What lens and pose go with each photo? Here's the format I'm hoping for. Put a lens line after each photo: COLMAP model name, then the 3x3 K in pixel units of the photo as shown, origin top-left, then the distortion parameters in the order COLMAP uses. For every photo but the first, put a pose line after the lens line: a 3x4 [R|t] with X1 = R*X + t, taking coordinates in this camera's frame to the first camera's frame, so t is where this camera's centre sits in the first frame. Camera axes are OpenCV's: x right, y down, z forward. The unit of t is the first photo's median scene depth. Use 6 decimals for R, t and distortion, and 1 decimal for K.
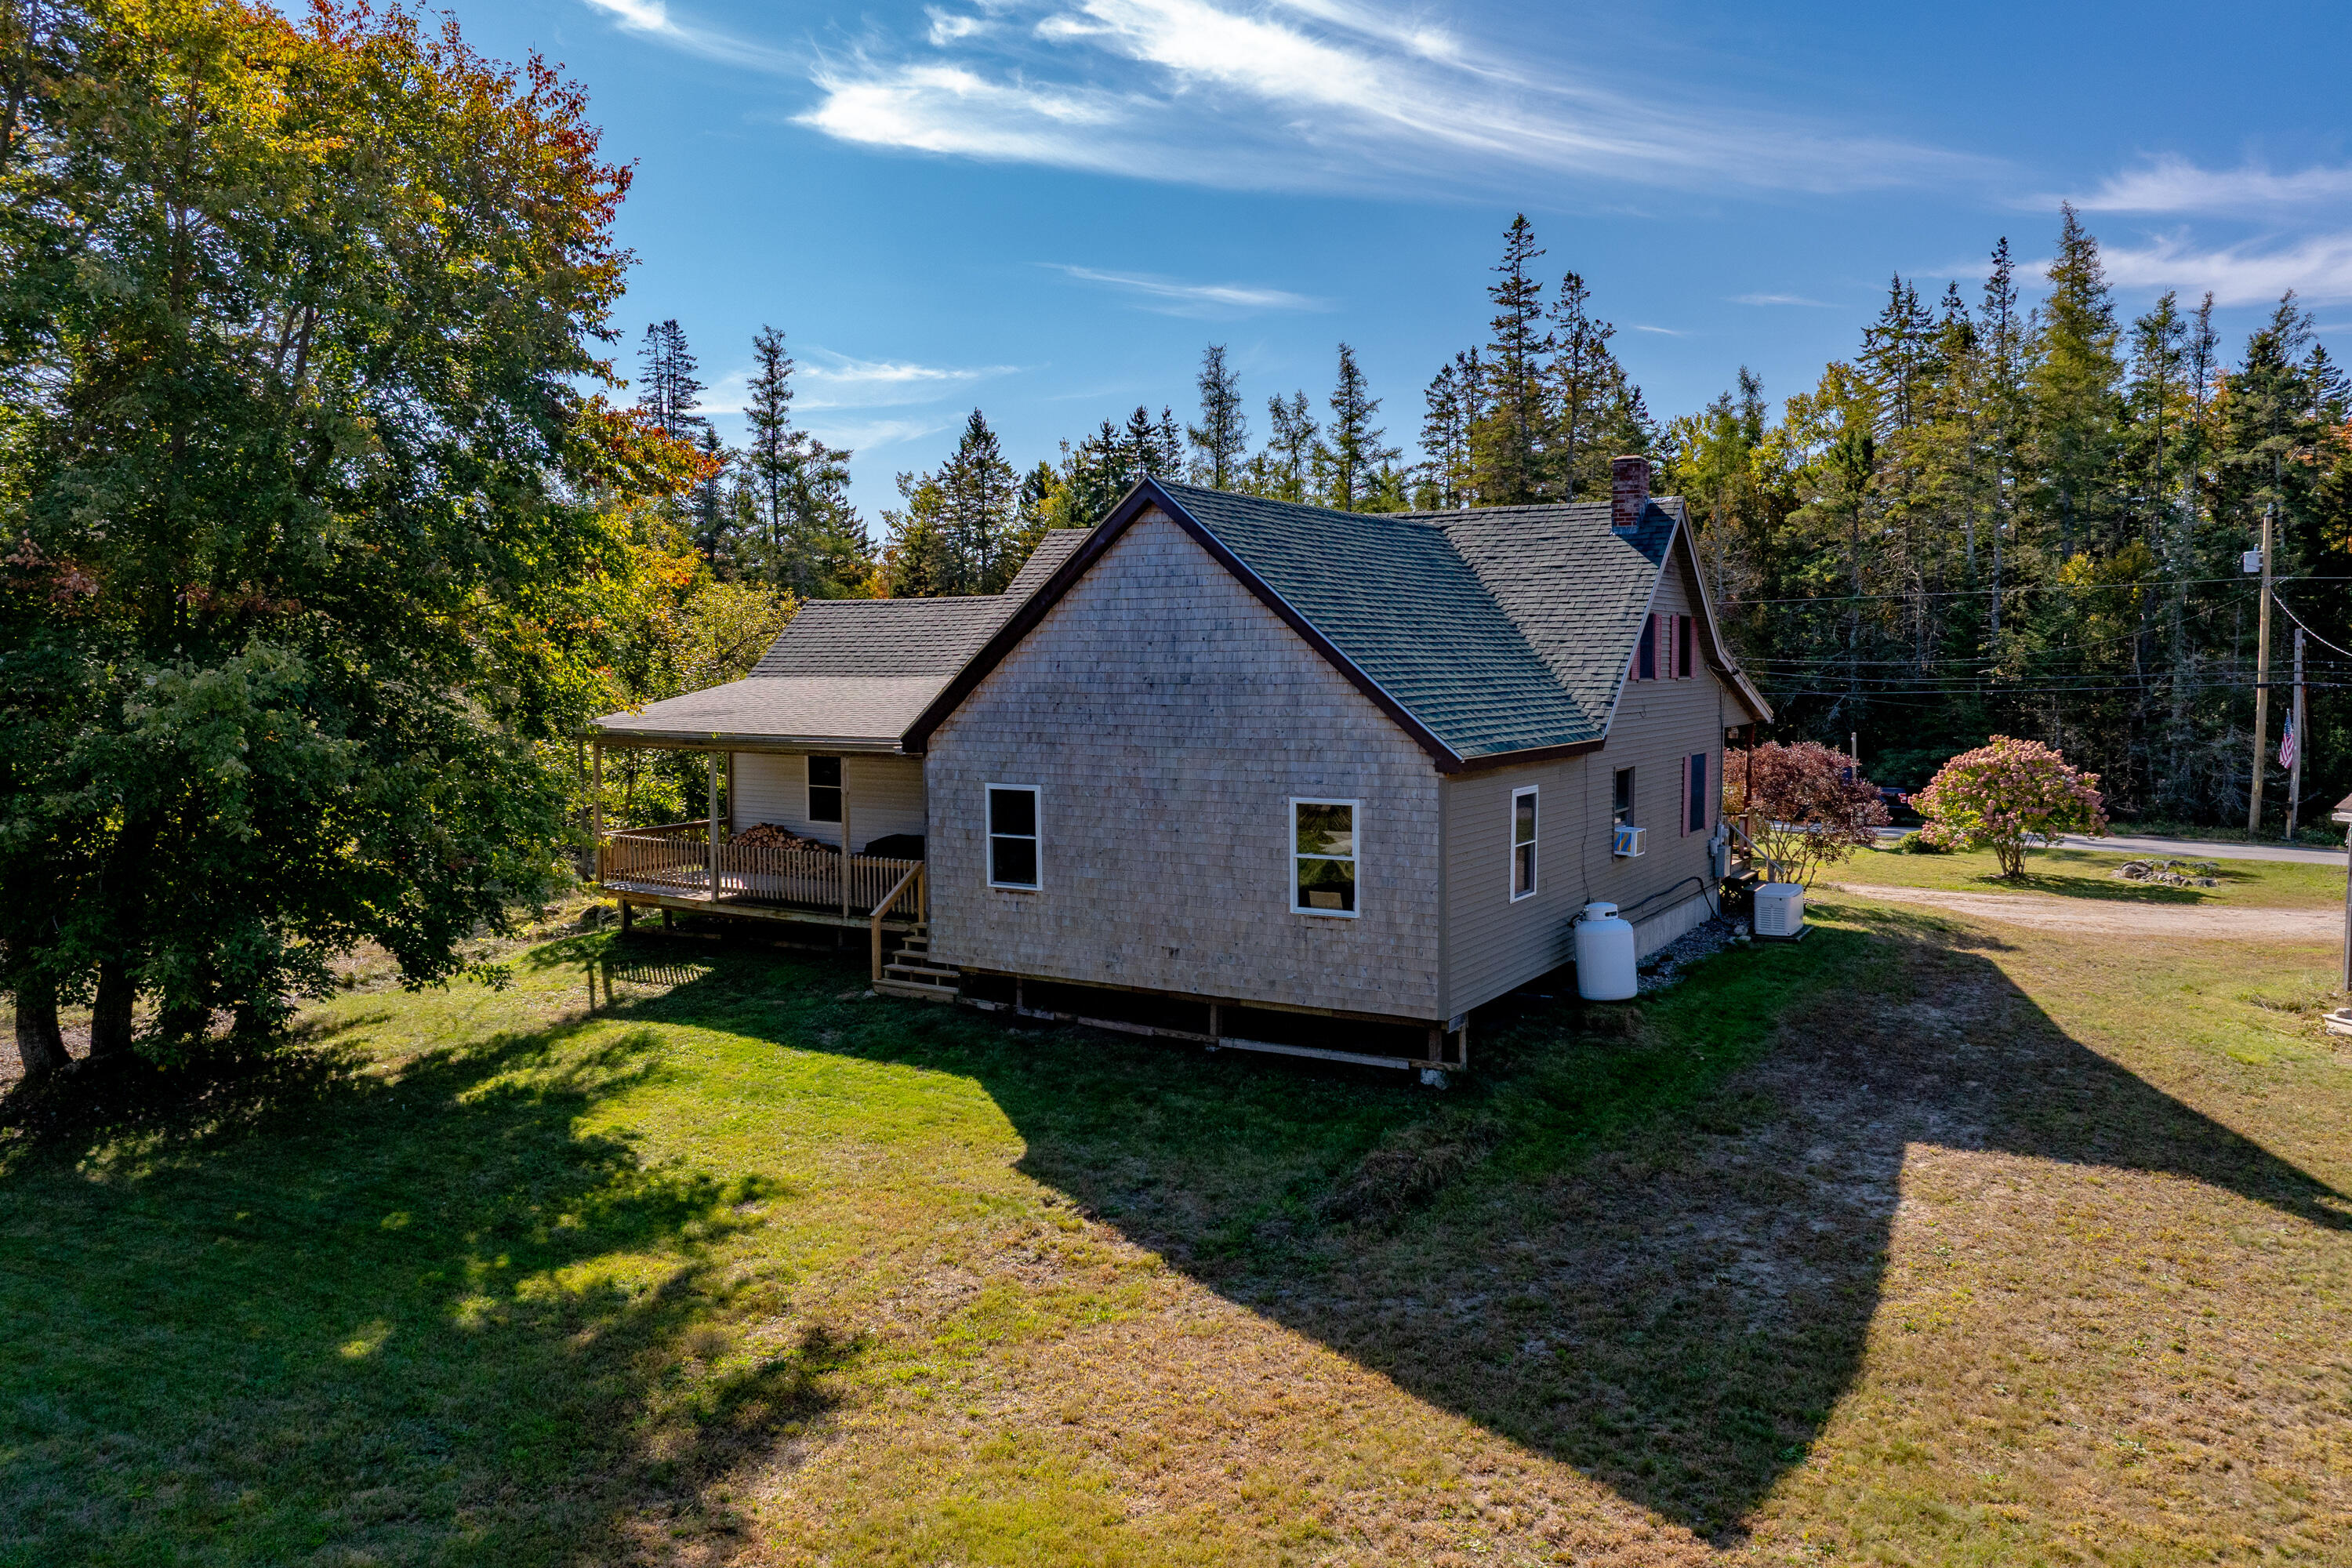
lens RADIAL K [[1635.1, 0, 1176.0], [0, 1635.1, 784.0], [0, 0, 1]] dist [-0.066842, 0.027001]
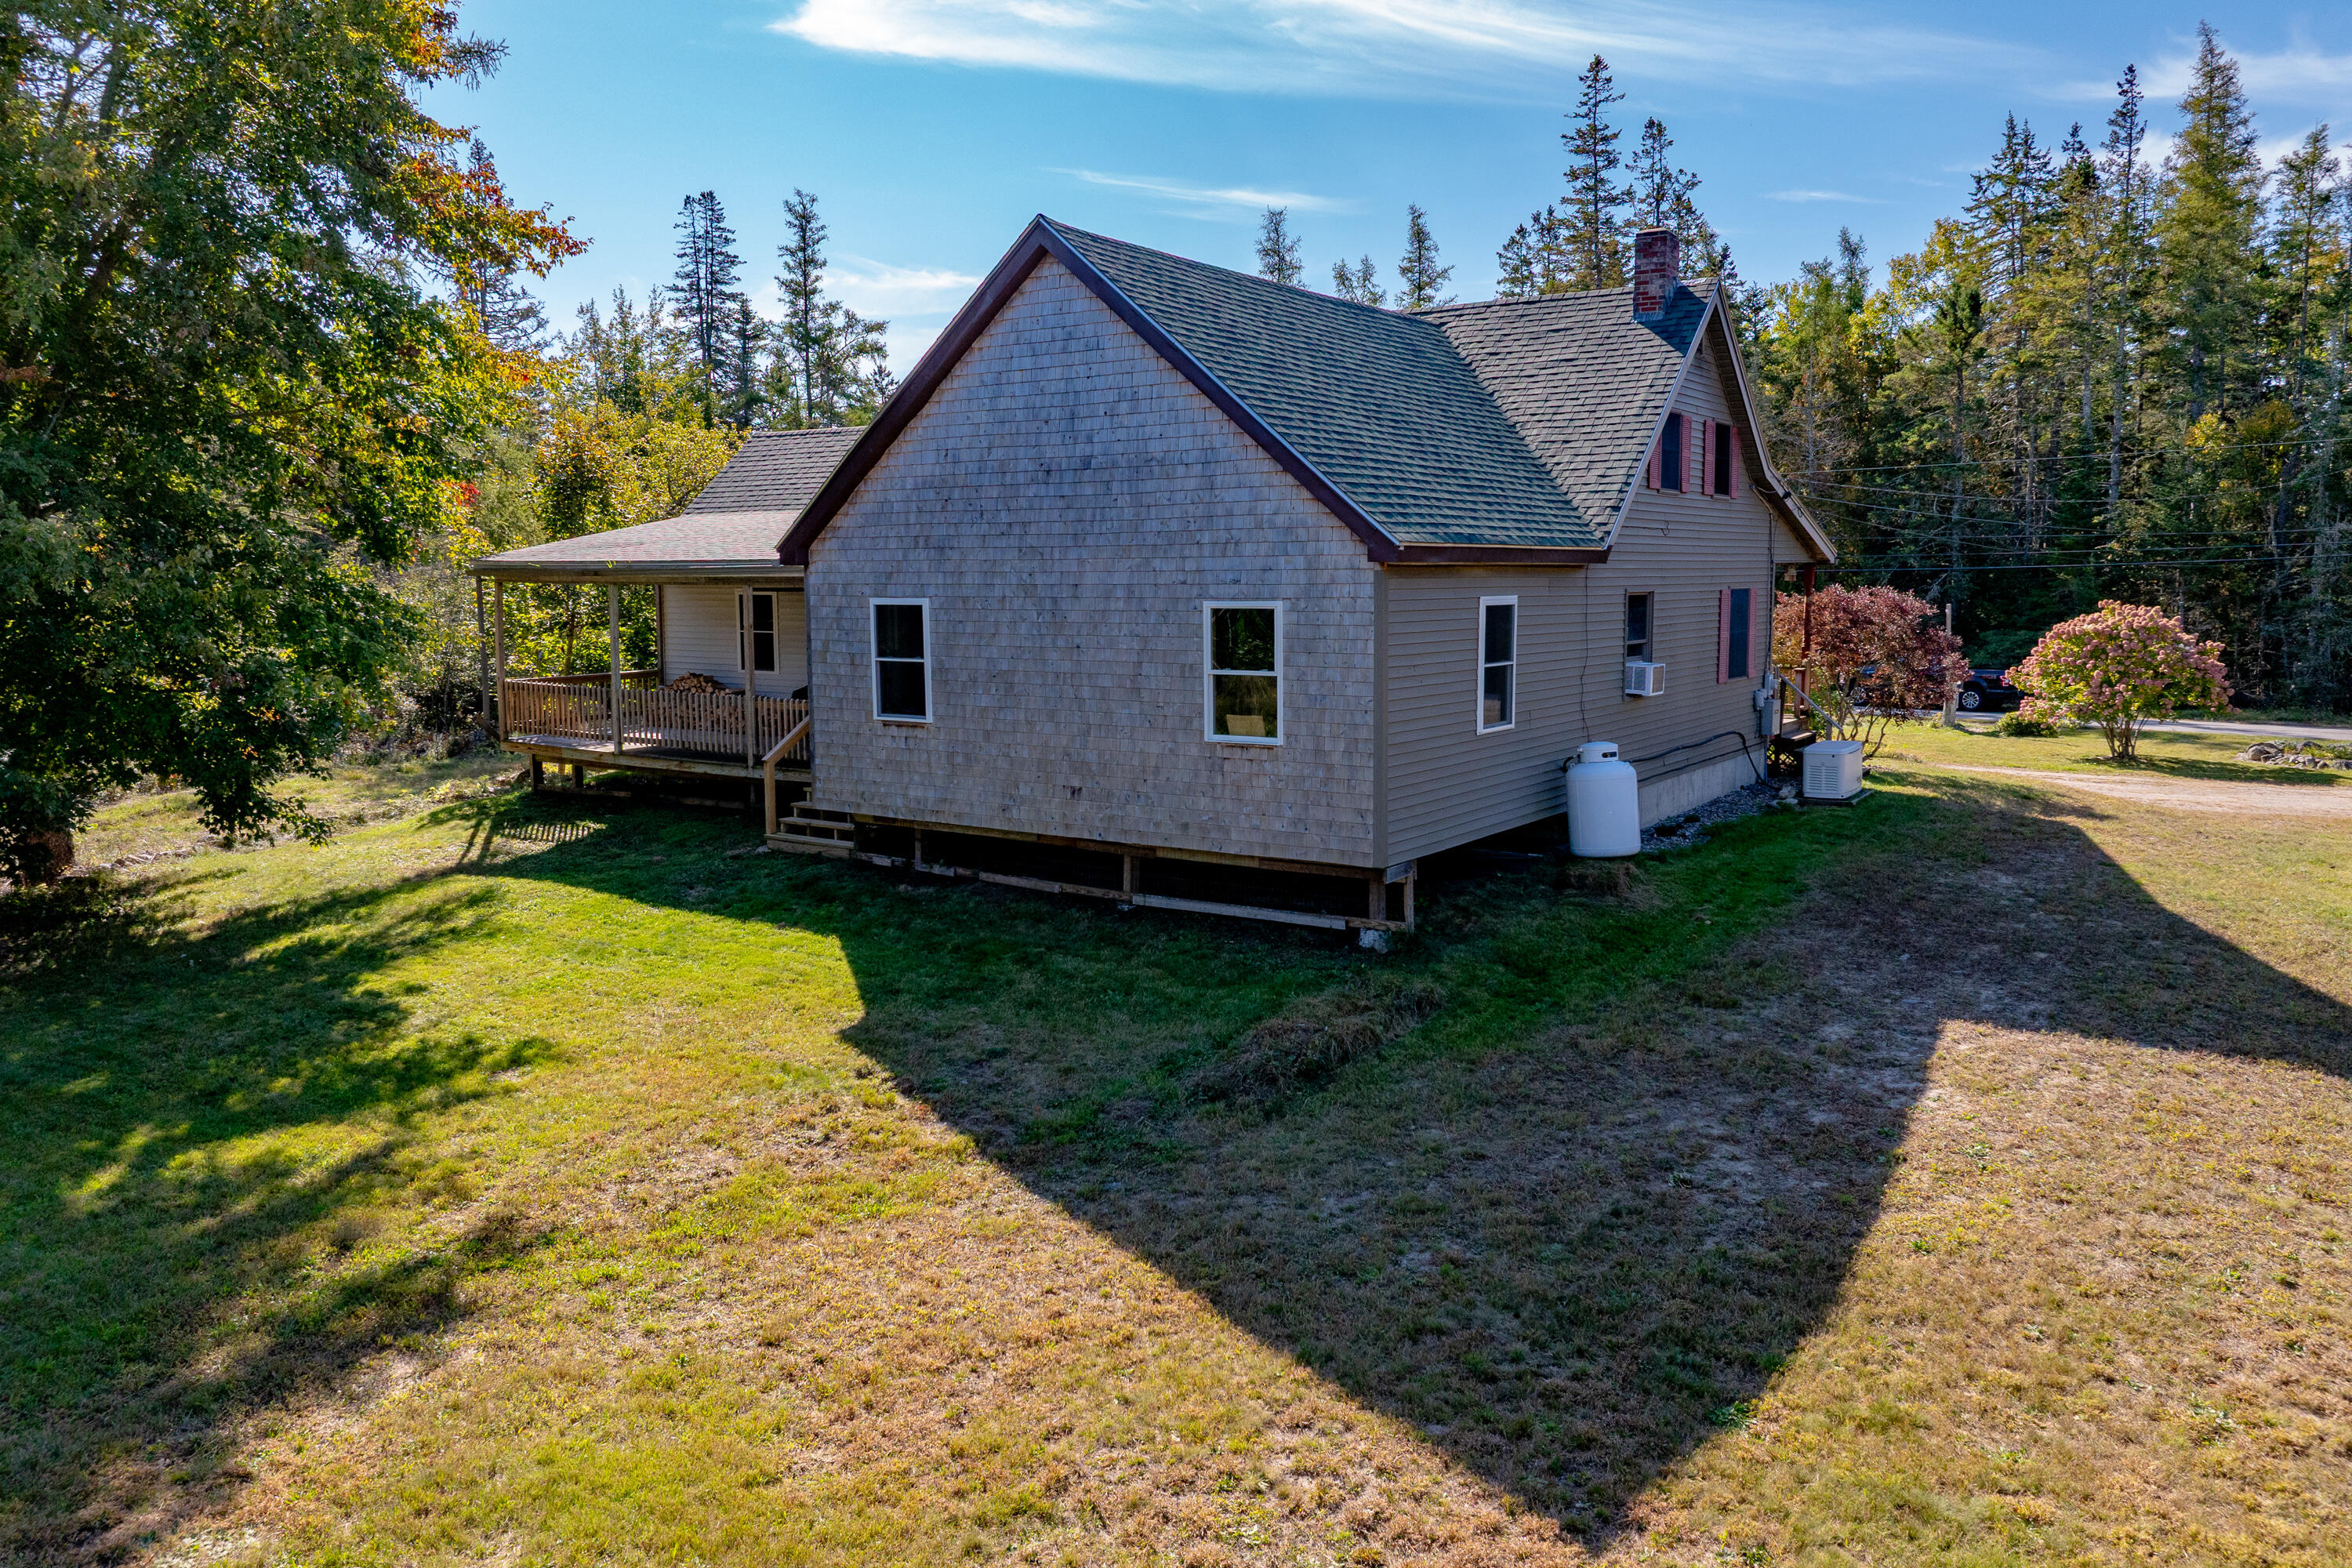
lens RADIAL K [[1659.5, 0, 1188.4], [0, 1659.5, 759.5], [0, 0, 1]] dist [-0.067042, 0.030379]
pose [[0.998775, 0.004483, -0.049270, 0.096828], [-0.002593, 0.999260, 0.038371, 0.052491], [0.049406, -0.038196, 0.998048, 0.146256]]
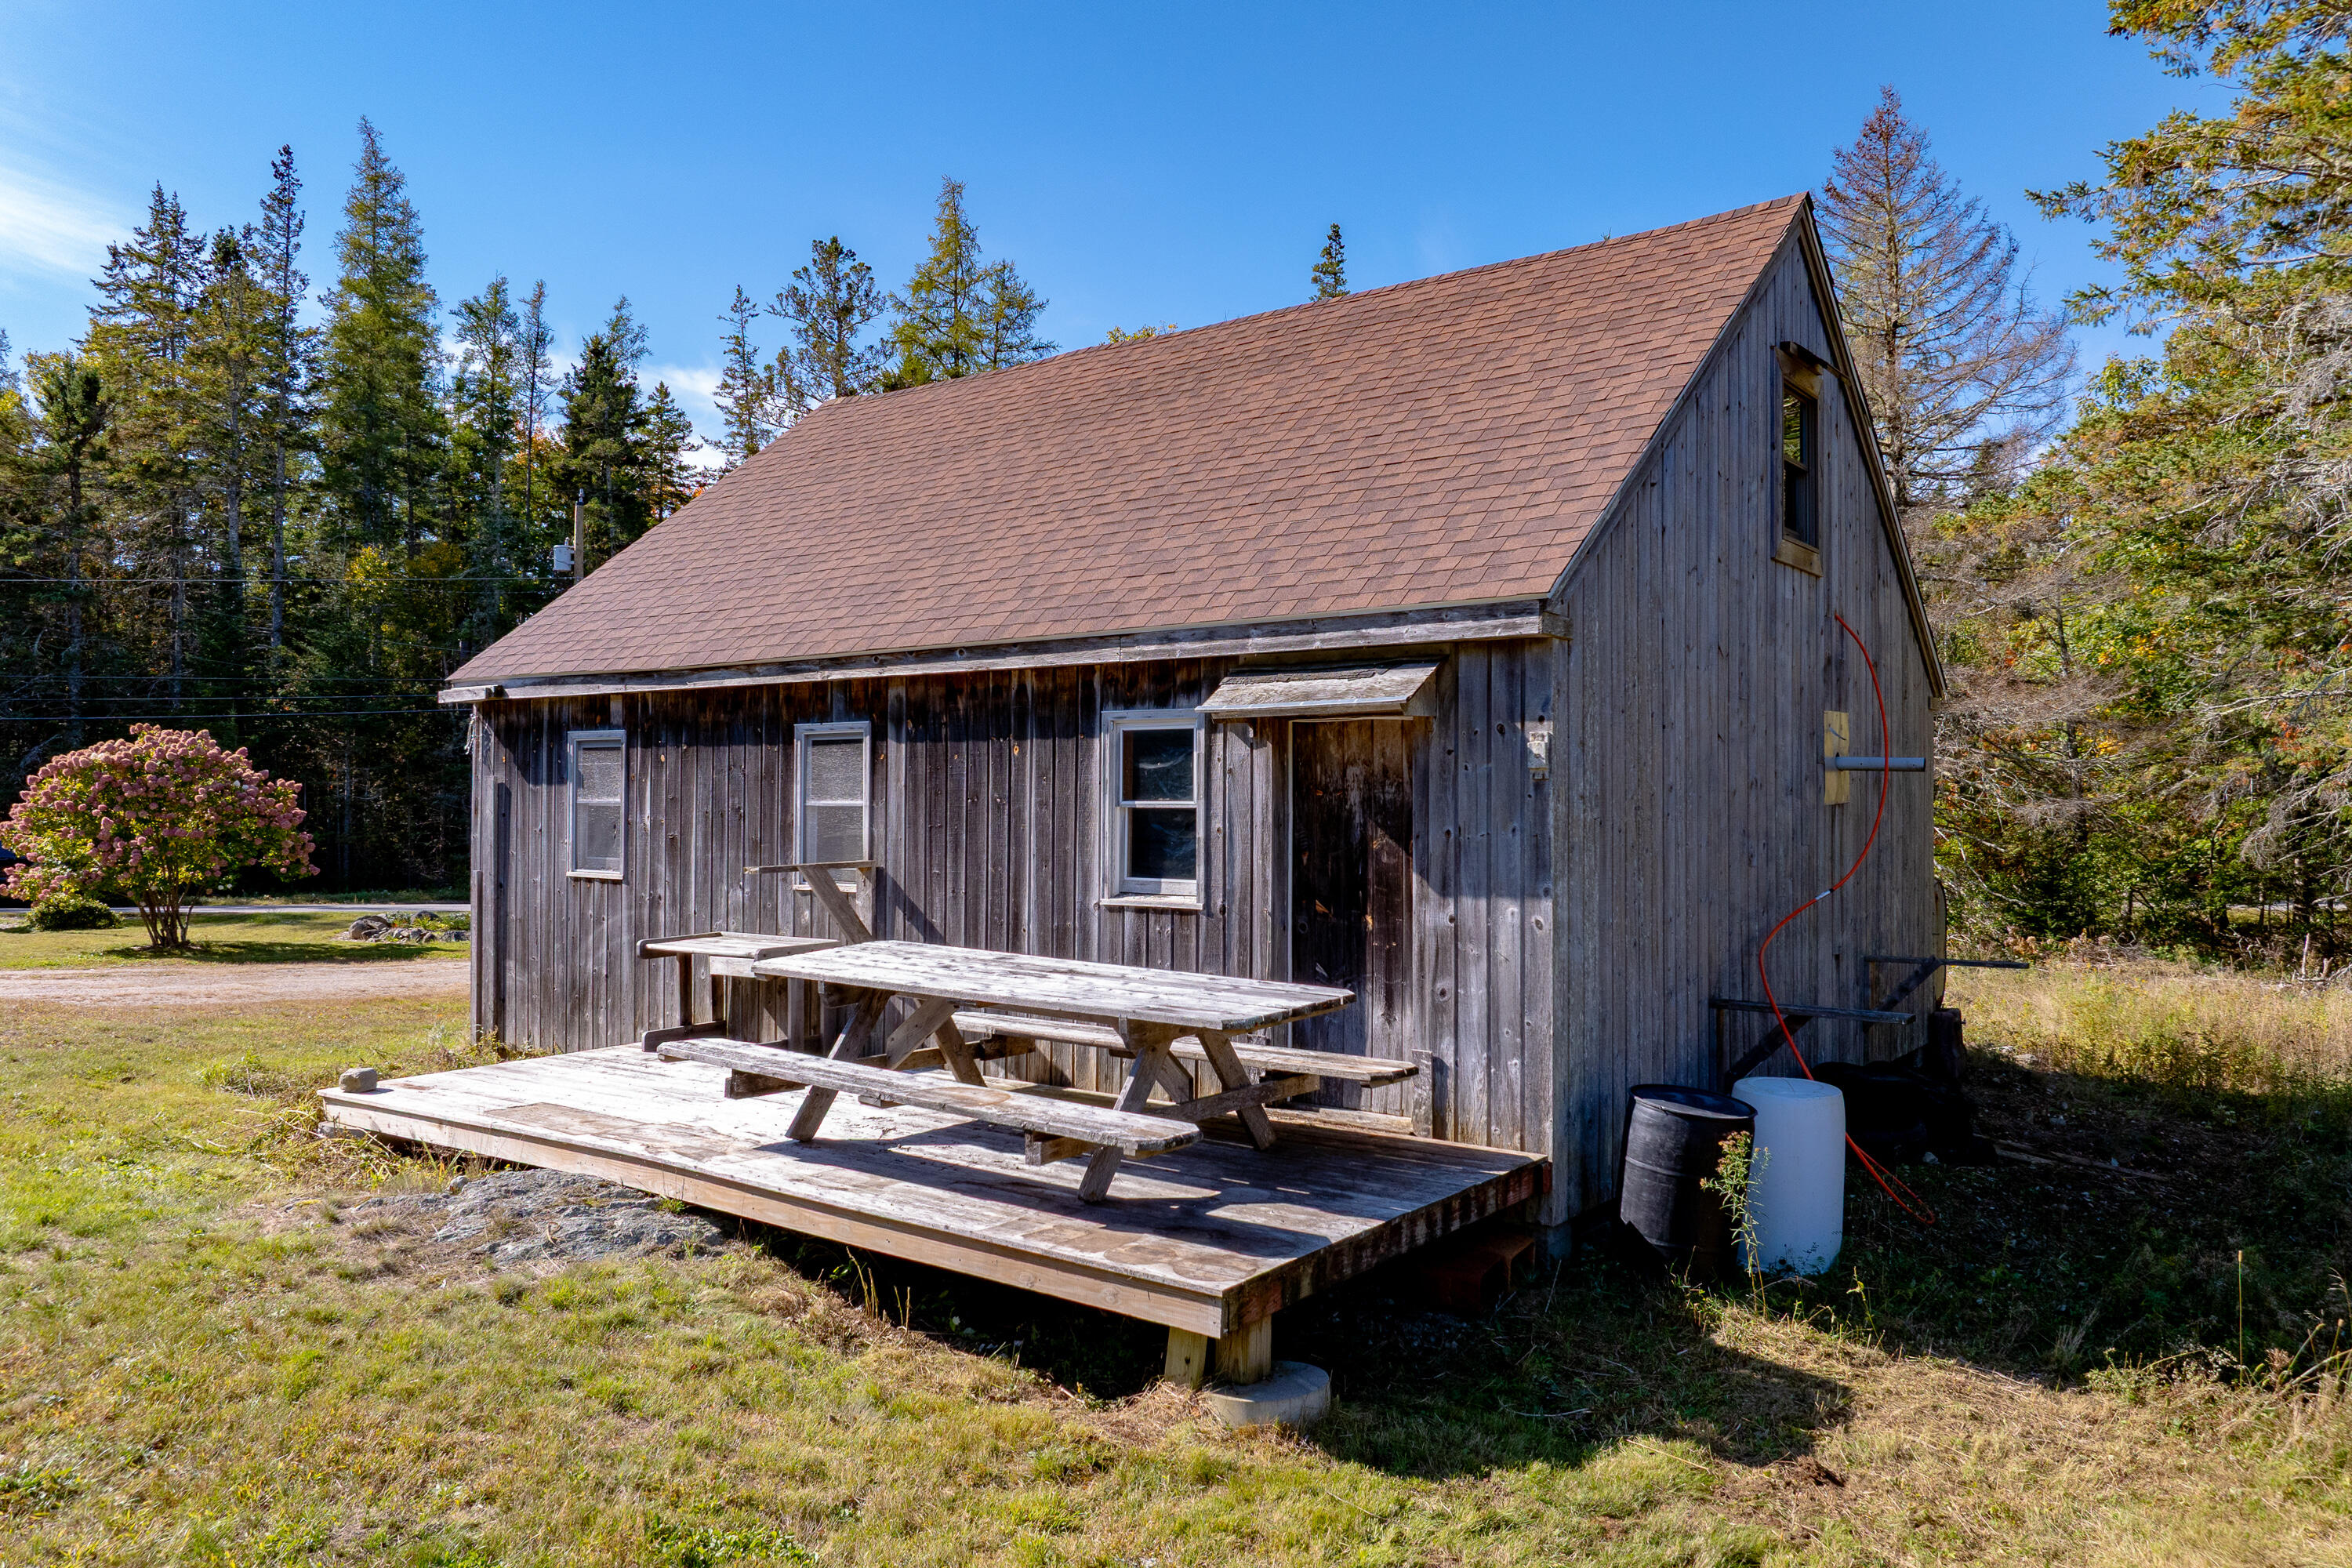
lens RADIAL K [[1659.5, 0, 1188.4], [0, 1659.5, 759.5], [0, 0, 1]] dist [-0.067042, 0.030379]
pose [[0.627393, 0.027803, 0.778206, 0.583933], [0.051421, 0.995702, -0.077029, 0.114019], [-0.777003, 0.088344, 0.623267, 0.614166]]
